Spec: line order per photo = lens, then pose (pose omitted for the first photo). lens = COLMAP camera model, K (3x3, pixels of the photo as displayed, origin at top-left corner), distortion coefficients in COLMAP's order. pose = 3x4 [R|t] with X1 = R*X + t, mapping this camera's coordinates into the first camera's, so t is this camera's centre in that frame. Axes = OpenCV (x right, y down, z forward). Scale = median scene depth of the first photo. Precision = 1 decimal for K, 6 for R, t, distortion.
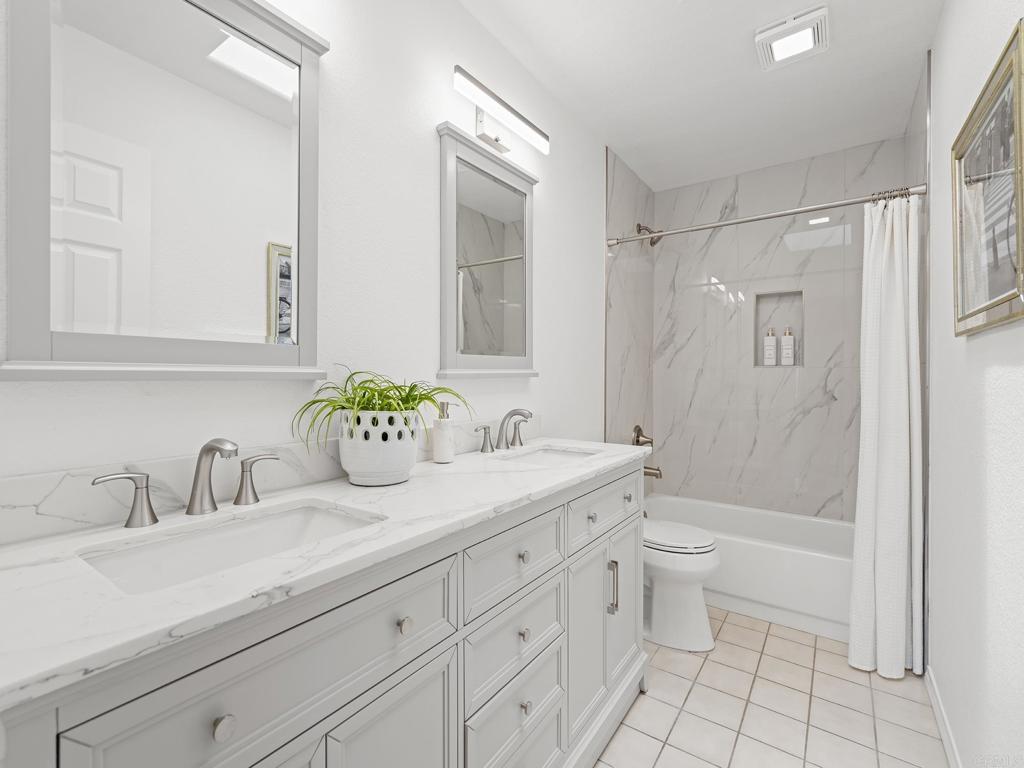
lens RADIAL K [[465.1, 0, 512.0], [0, 465.1, 382.4], [0, 0, 1]] dist [-0.008180, 0.002467]
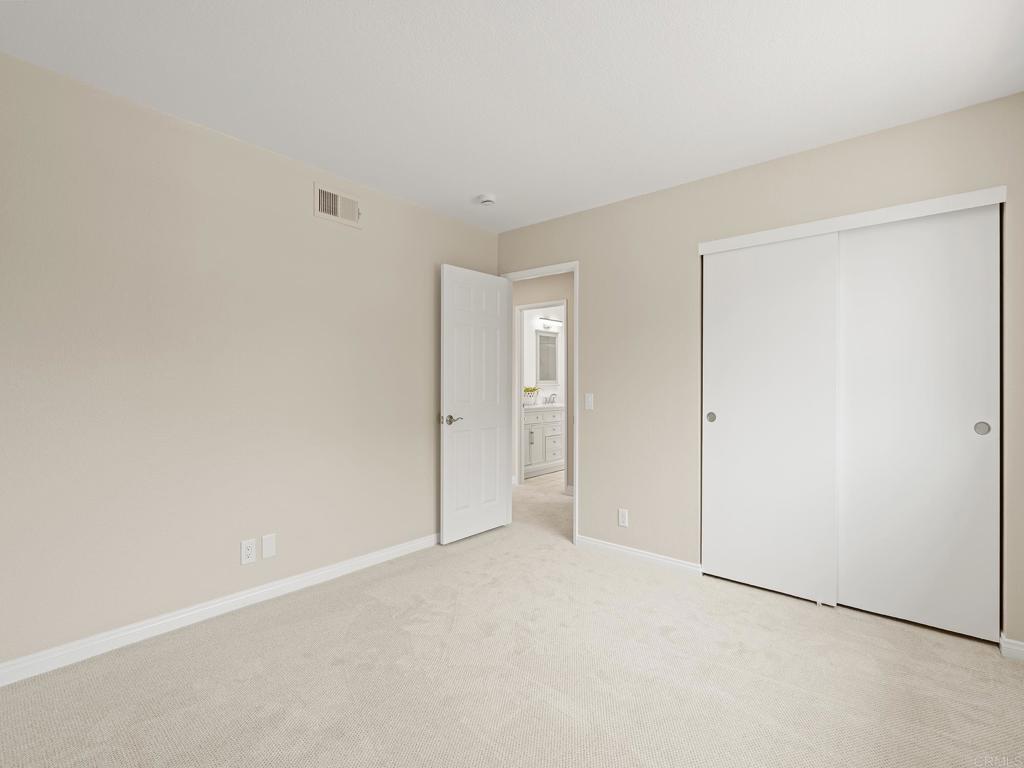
lens RADIAL K [[465.1, 0, 512.1], [0, 465.1, 386.6], [0, 0, 1]] dist [-0.008180, 0.002467]
pose [[0.995586, -0.006235, -0.093647, 0.033132], [0.006055, 0.999979, -0.002205, 0.003626], [0.093659, 0.001628, 0.995603, -3.262653]]
